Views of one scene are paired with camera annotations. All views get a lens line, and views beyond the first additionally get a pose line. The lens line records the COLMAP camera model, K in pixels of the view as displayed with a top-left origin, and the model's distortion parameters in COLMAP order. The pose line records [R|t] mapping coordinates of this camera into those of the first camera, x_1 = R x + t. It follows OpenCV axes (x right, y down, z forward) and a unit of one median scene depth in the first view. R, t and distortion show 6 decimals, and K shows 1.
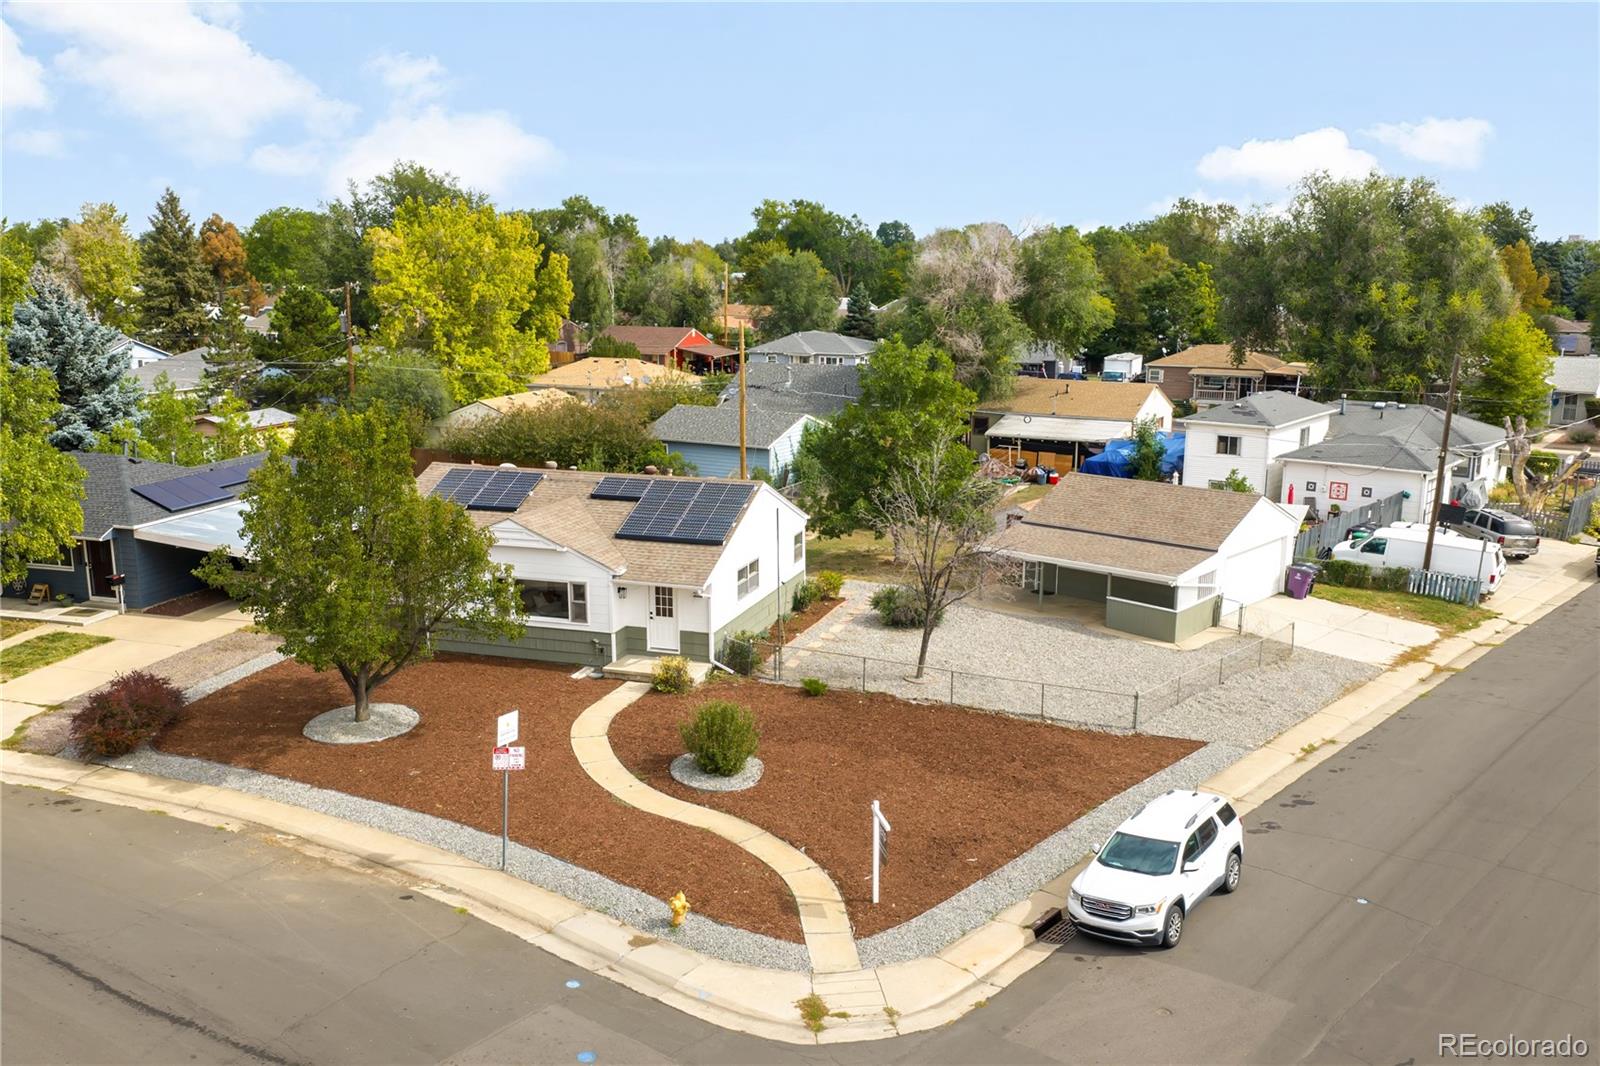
lens RADIAL K [[1388.1, 0, 793.1], [0, 1388.1, 568.7], [0, 0, 1]] dist [0.014301, -0.016168]
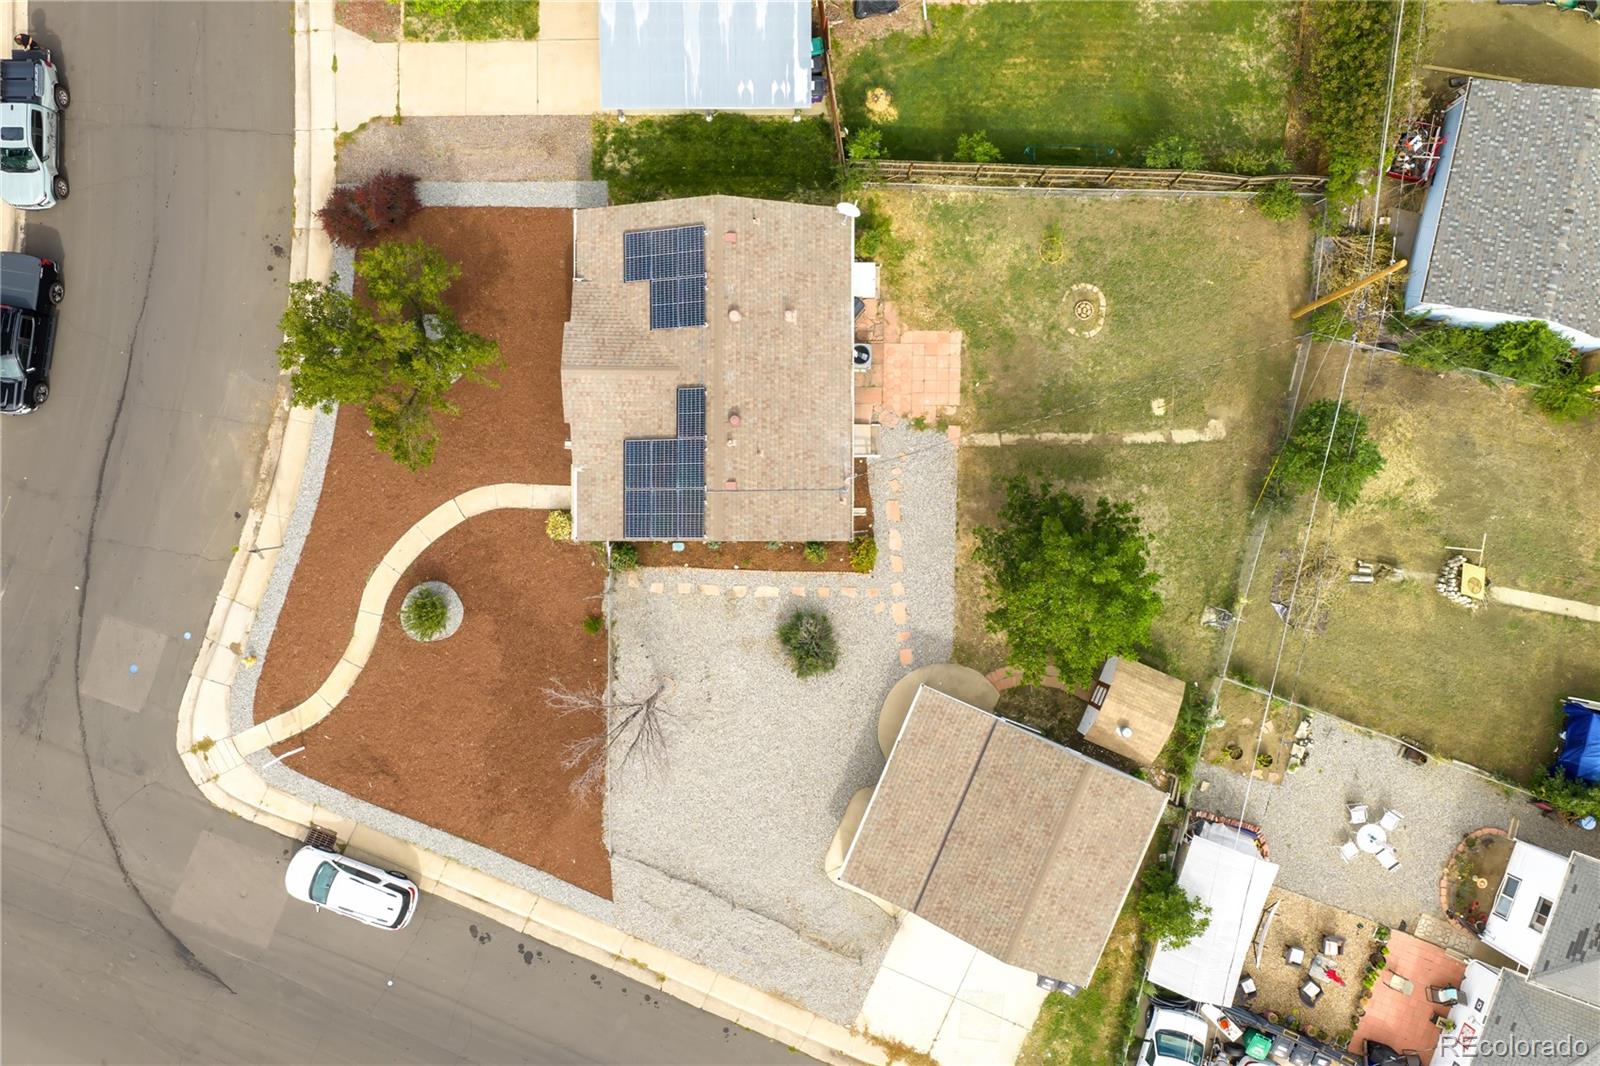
lens RADIAL K [[1311.8, 0, 800.0], [0, 1311.8, 533.0], [0, 0, 1]] dist [0.009248, -0.010694]
pose [[0.310576, 0.950548, -0.000358, -0.007063], [-0.219642, 0.072130, 0.972910, -1.164669], [0.924824, -0.302084, 0.231182, 0.879313]]
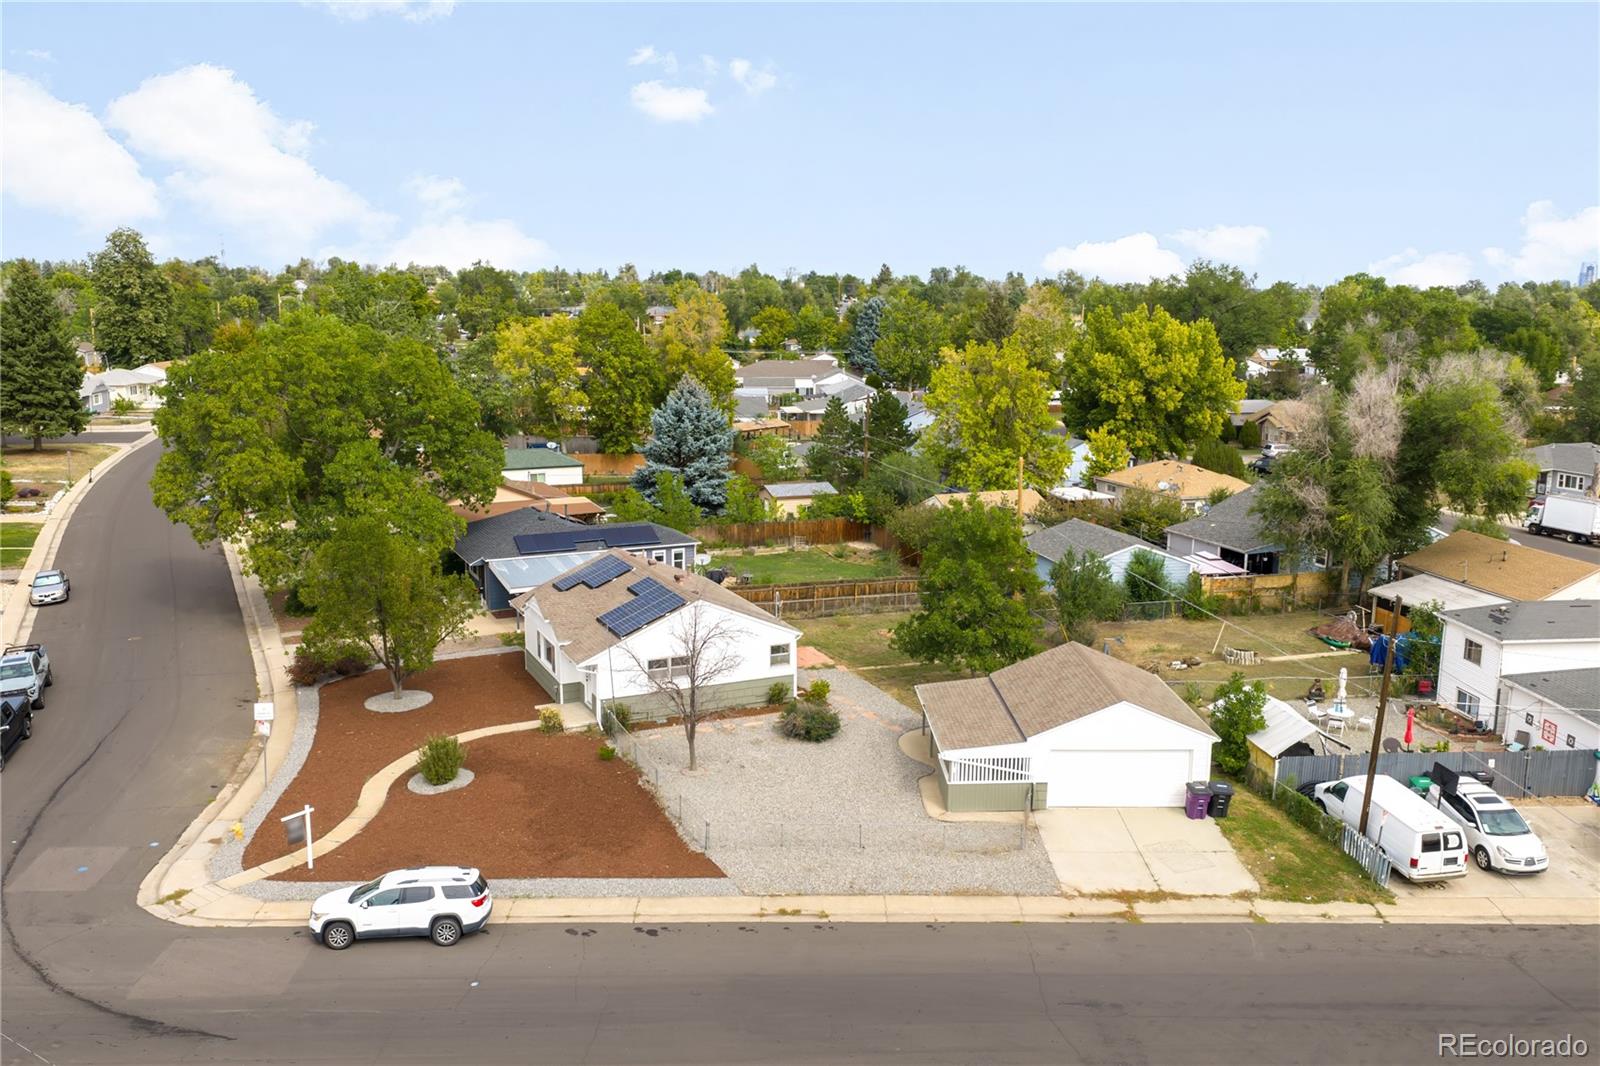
lens RADIAL K [[1311.8, 0, 800.0], [0, 1311.8, 533.0], [0, 0, 1]] dist [0.009248, -0.010694]
pose [[0.687421, 0.137770, -0.713072, 0.997179], [-0.168861, 0.985254, 0.027571, -0.188836], [0.706356, 0.101457, 0.700548, 0.196429]]
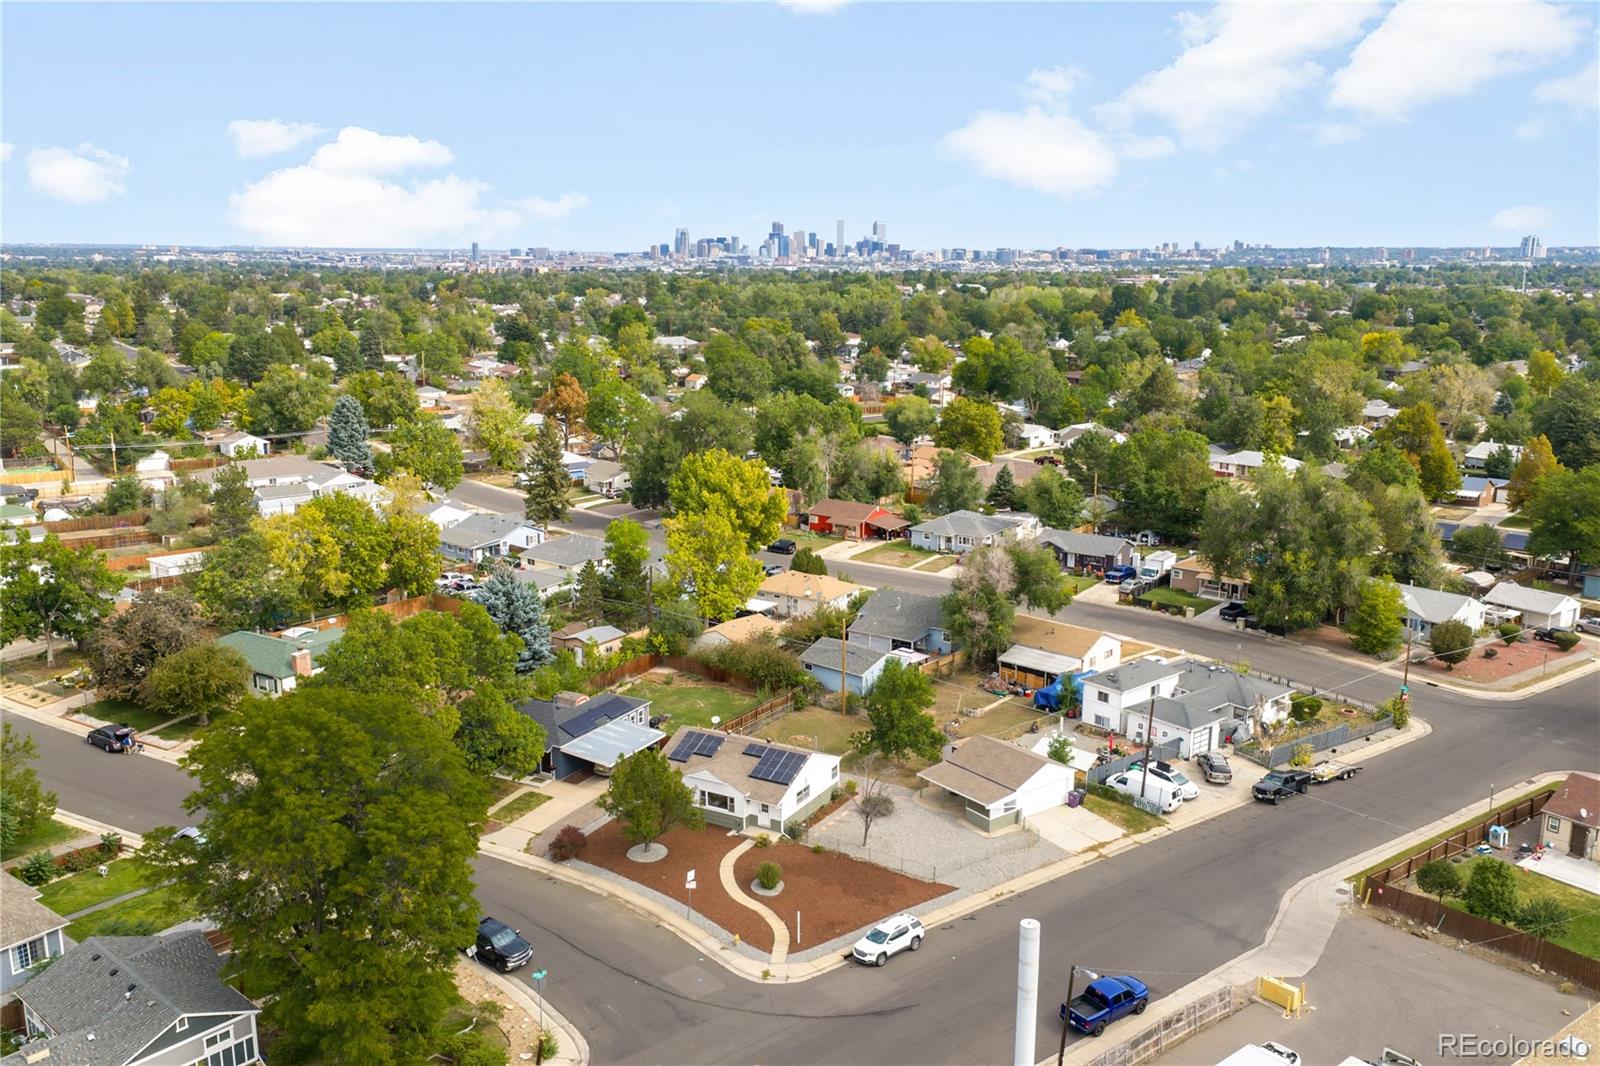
lens RADIAL K [[1311.8, 0, 800.0], [0, 1311.8, 533.0], [0, 0, 1]] dist [0.009248, -0.010694]
pose [[0.980898, 0.041091, -0.190133, 0.399526], [-0.044504, 0.998915, -0.013712, -0.440343], [0.189363, 0.021911, 0.981663, -1.323616]]
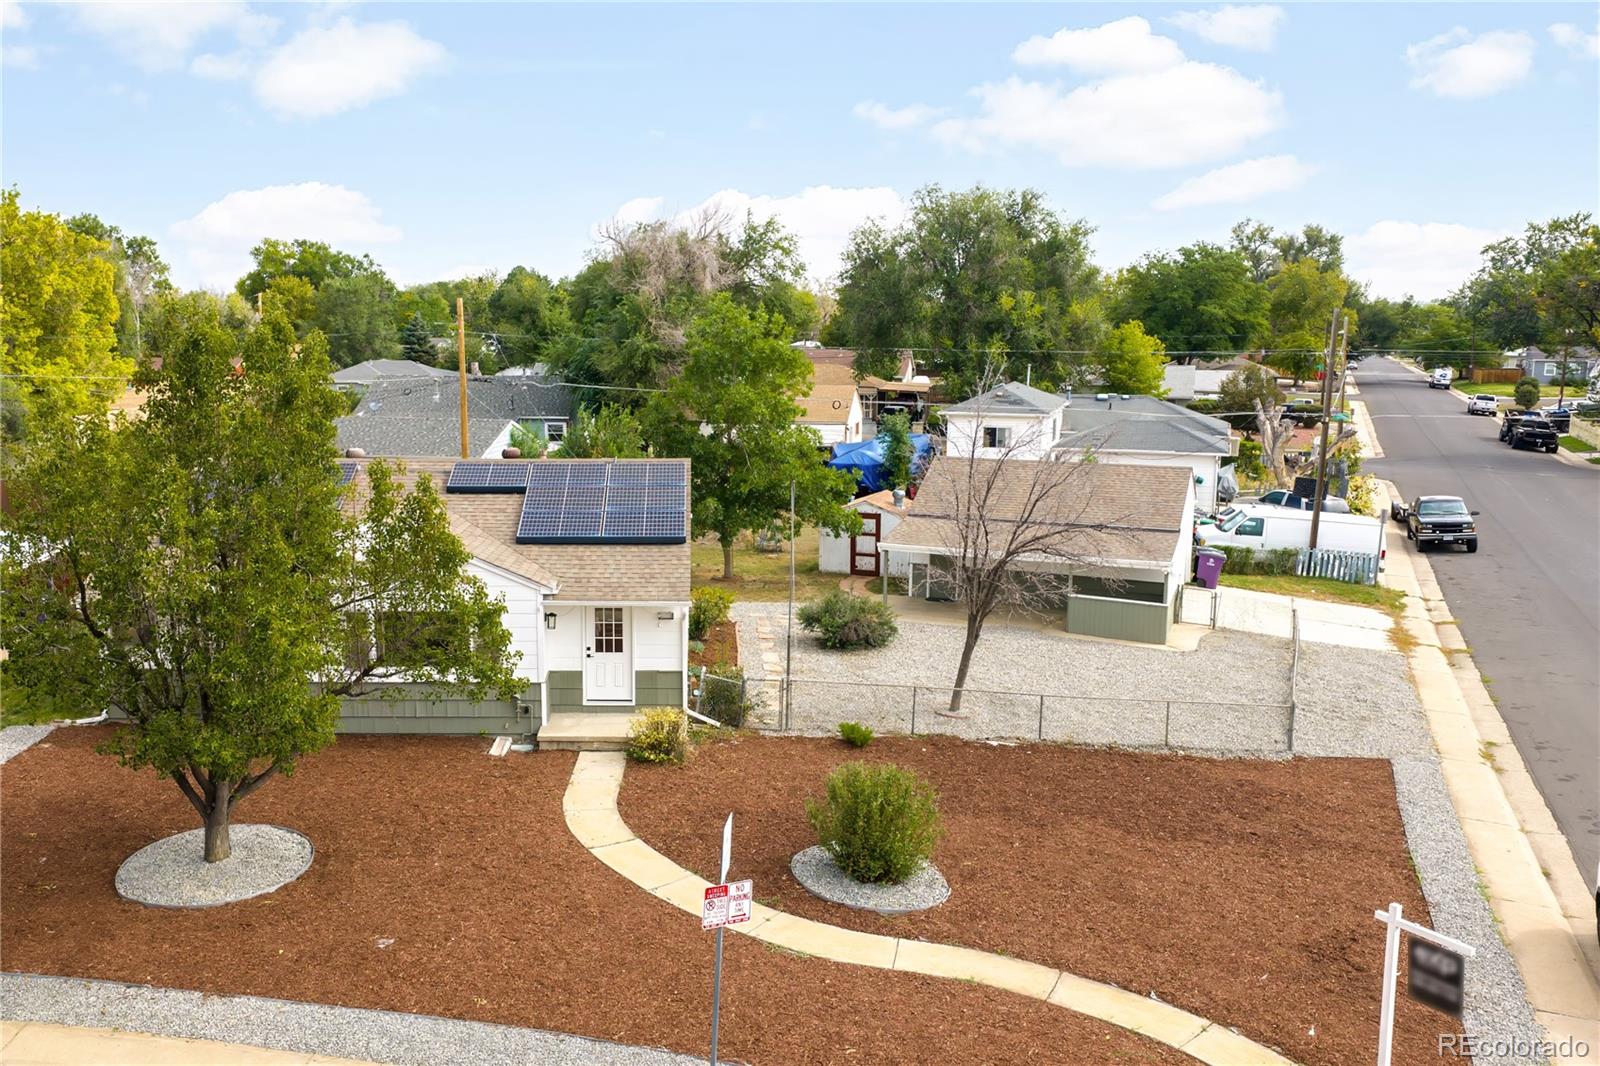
lens RADIAL K [[1373.1, 0, 665.0], [0, 1373.1, 532.7], [0, 0, 1]] dist [0.006189, -0.000012]
pose [[0.956637, -0.047586, 0.287370, -0.259402], [0.066418, 0.996211, -0.056139, 0.015809], [-0.283609, 0.072791, 0.956173, 0.344156]]
